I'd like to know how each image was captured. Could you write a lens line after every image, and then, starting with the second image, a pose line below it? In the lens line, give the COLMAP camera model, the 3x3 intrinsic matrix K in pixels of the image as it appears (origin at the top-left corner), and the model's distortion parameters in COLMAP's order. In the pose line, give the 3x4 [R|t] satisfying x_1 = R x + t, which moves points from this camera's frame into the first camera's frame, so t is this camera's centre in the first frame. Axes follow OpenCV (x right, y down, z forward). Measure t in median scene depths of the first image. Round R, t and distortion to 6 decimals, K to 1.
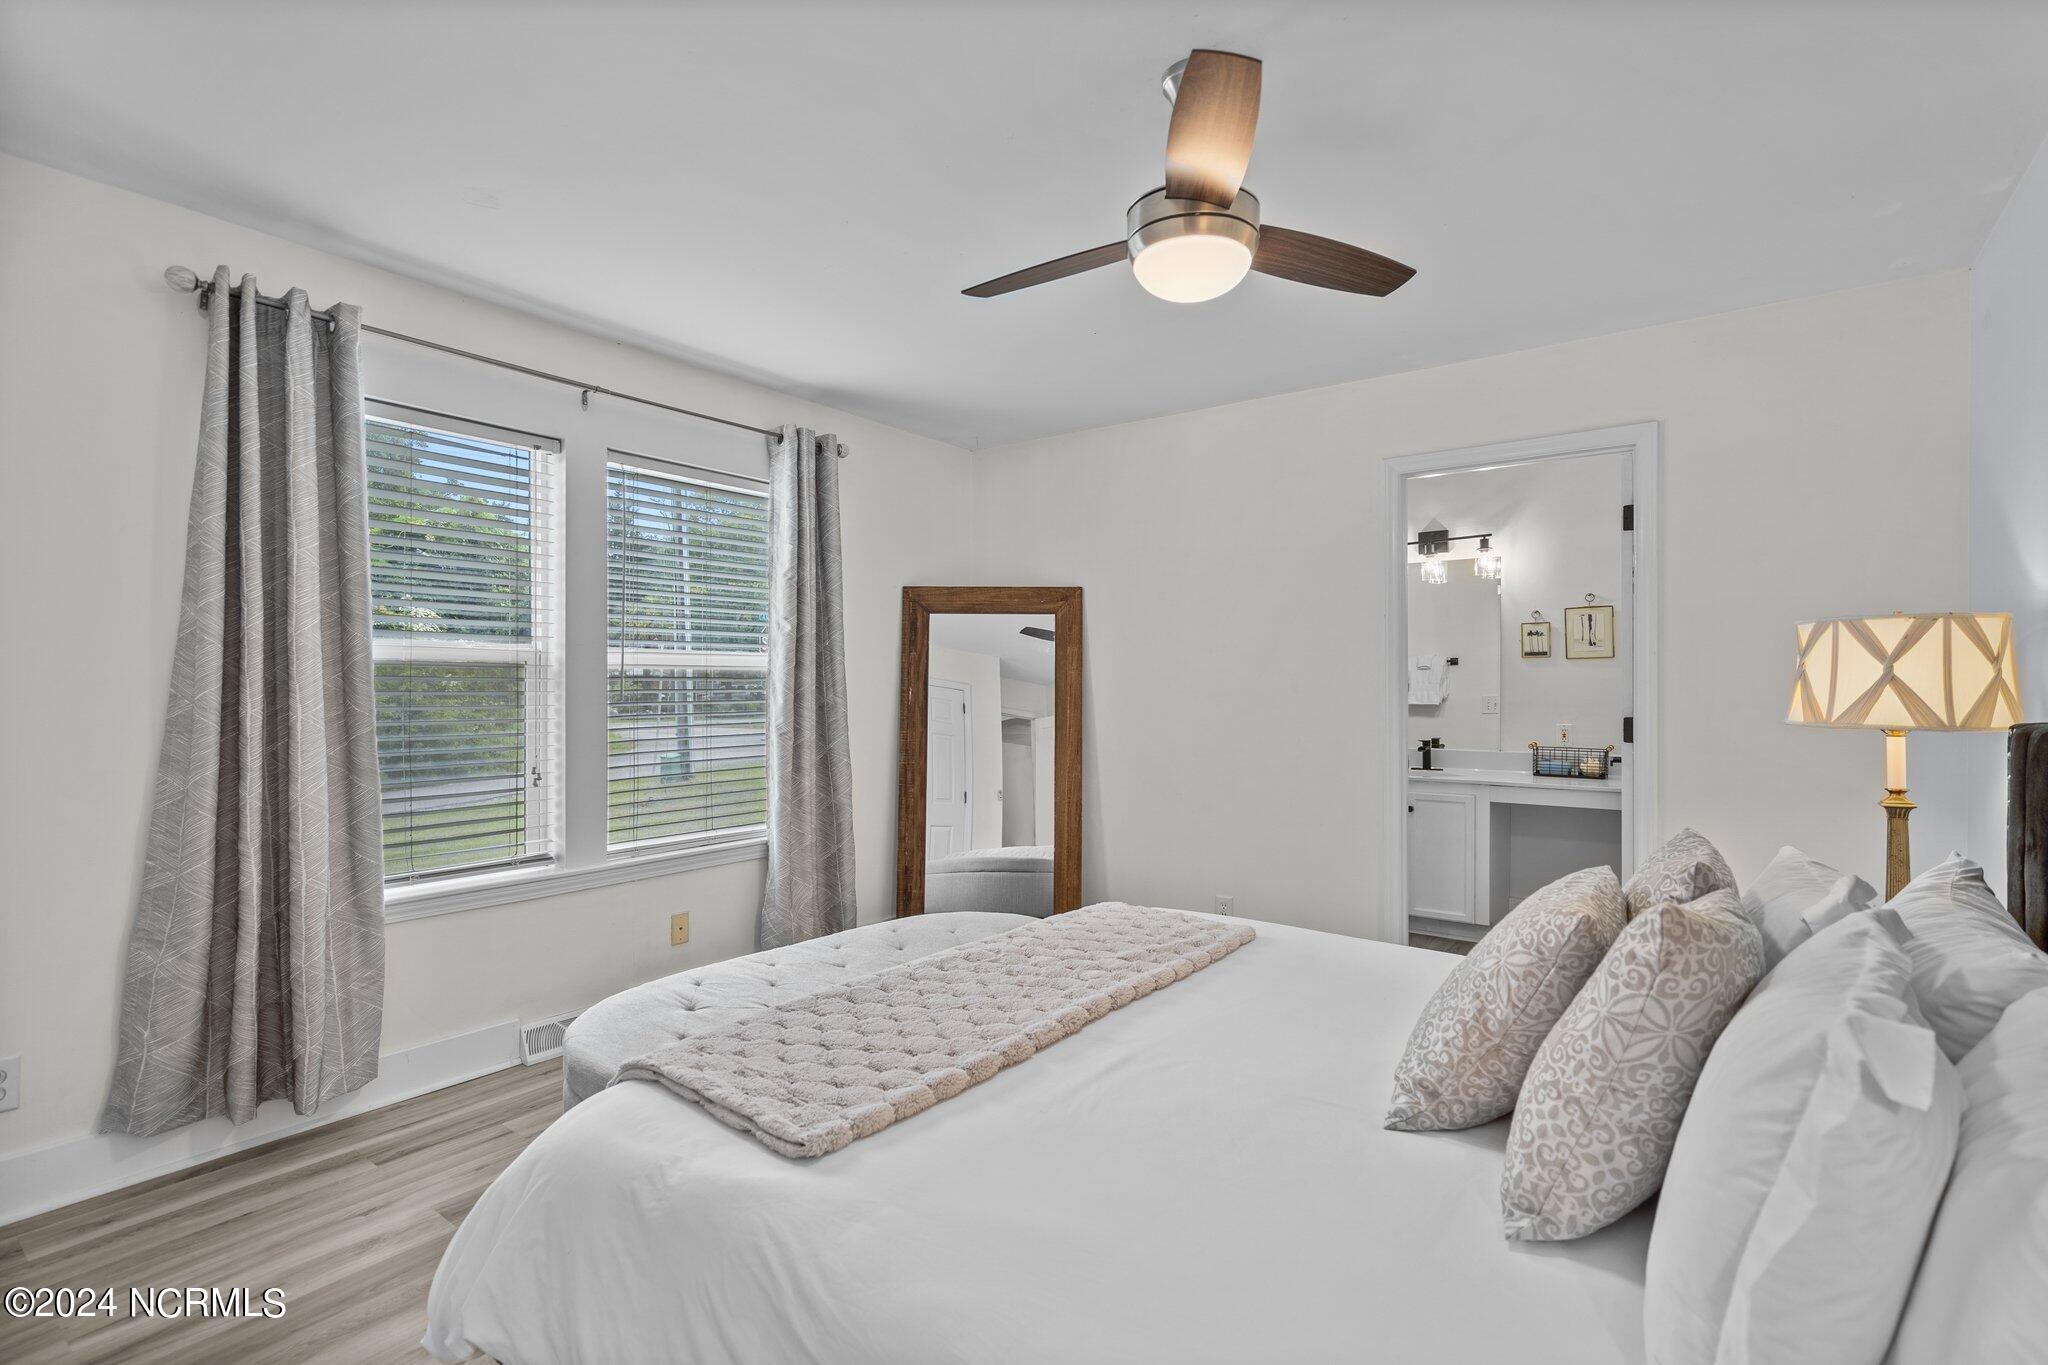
lens RADIAL K [[956.7, 0, 1032.6], [0, 956.7, 689.8], [0, 0, 1]] dist [0.010988, 0.000055]
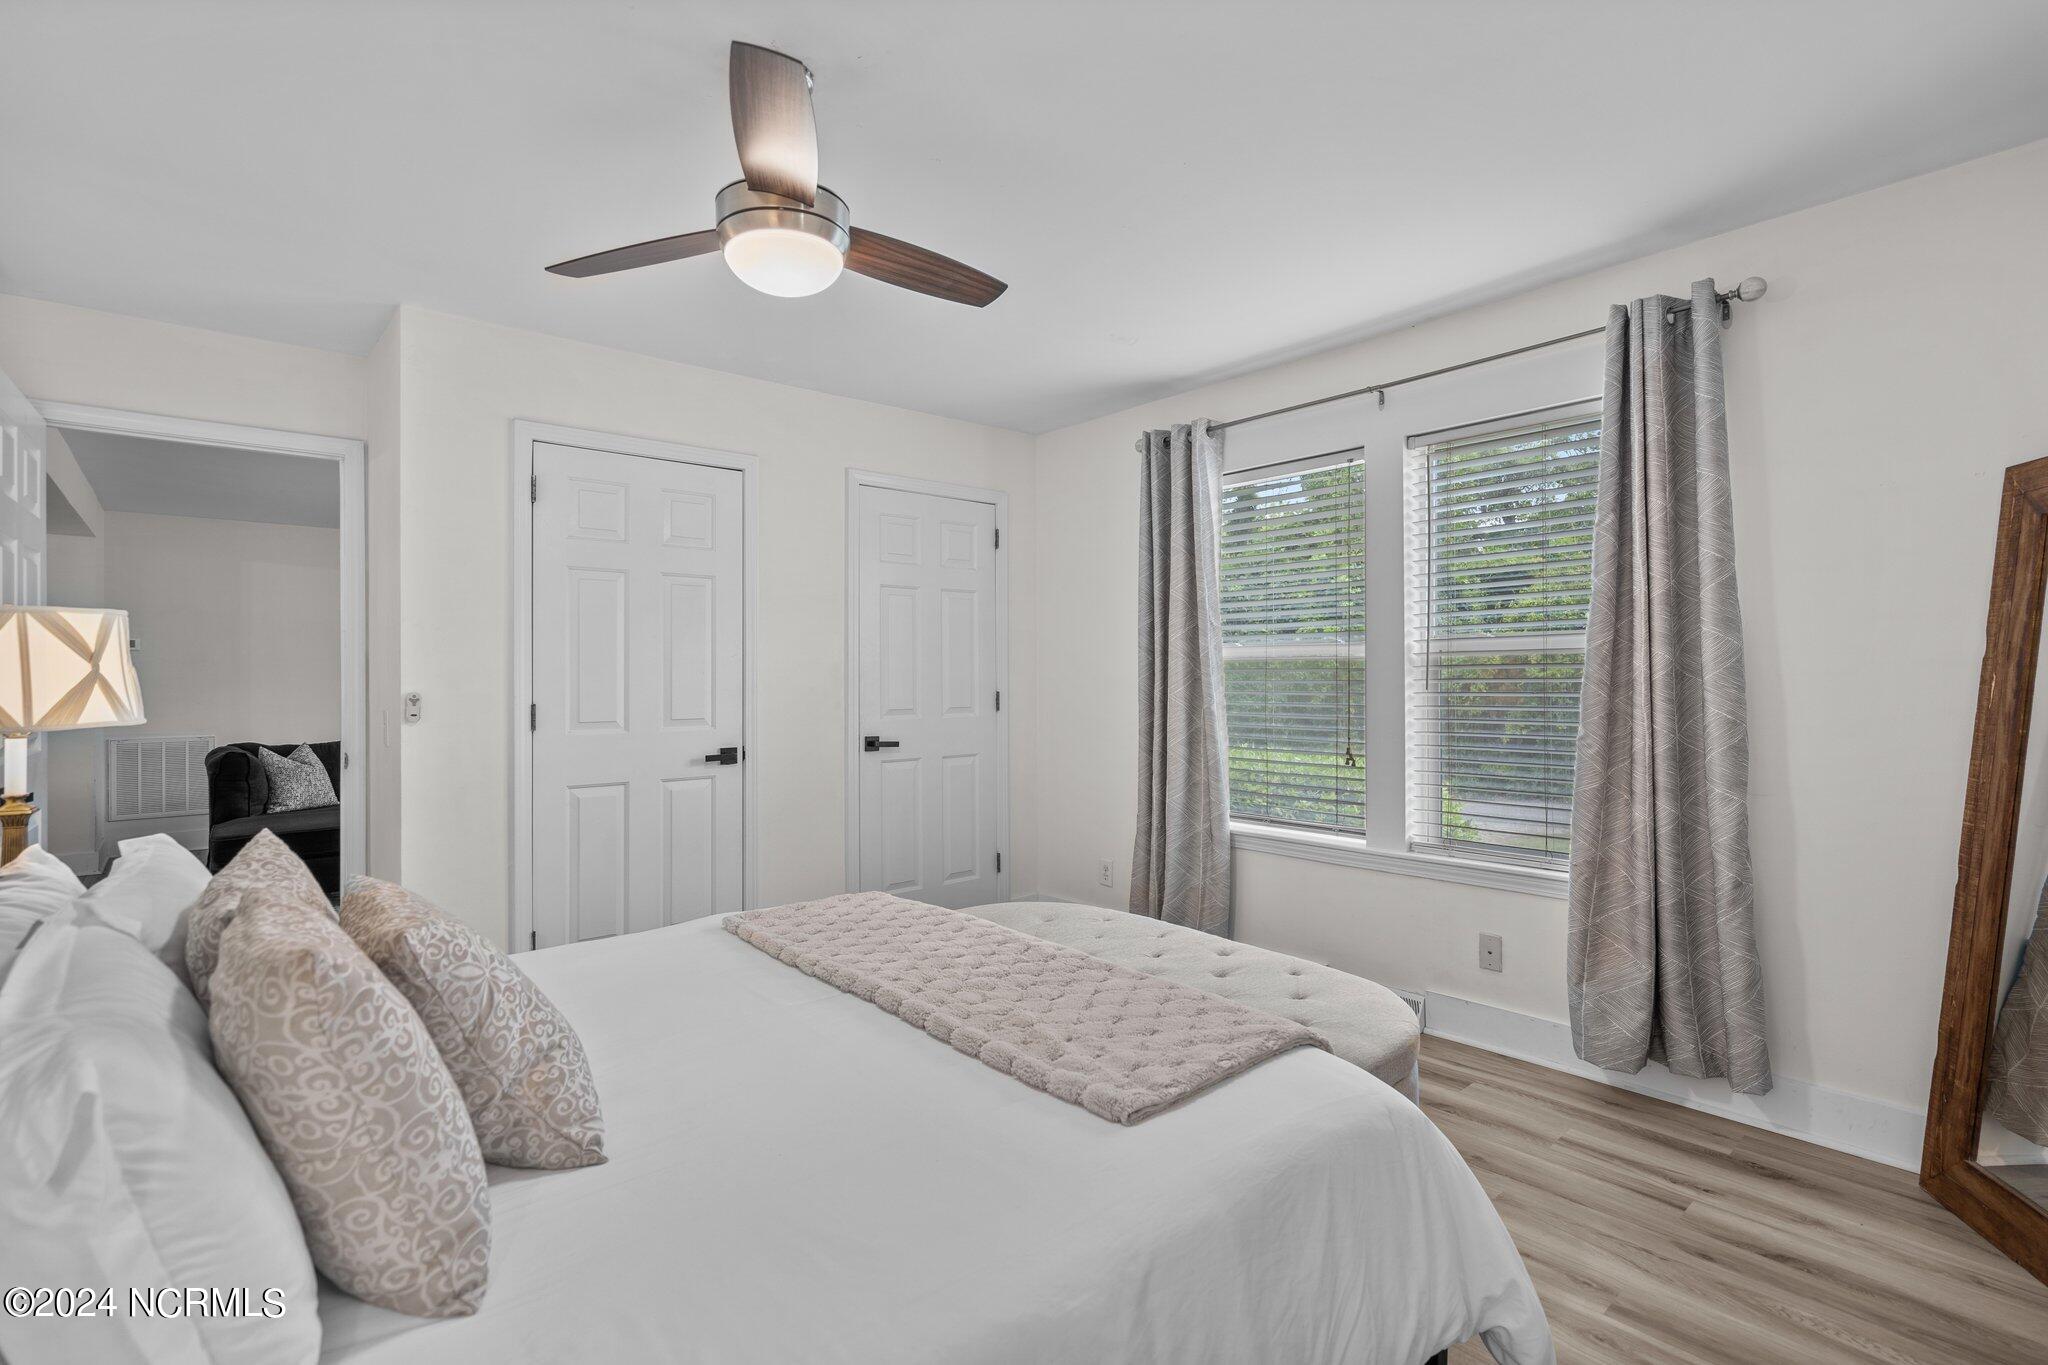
lens RADIAL K [[971.2, 0, 1019.5], [0, 971.2, 684.1], [0, 0, 1]] dist [-0.005098, 0.000033]
pose [[-0.223322, 0.006971, -0.974720, 0.763250], [0.006336, 0.999964, 0.005699, -0.004186], [0.974724, -0.004903, -0.223358, 1.009184]]
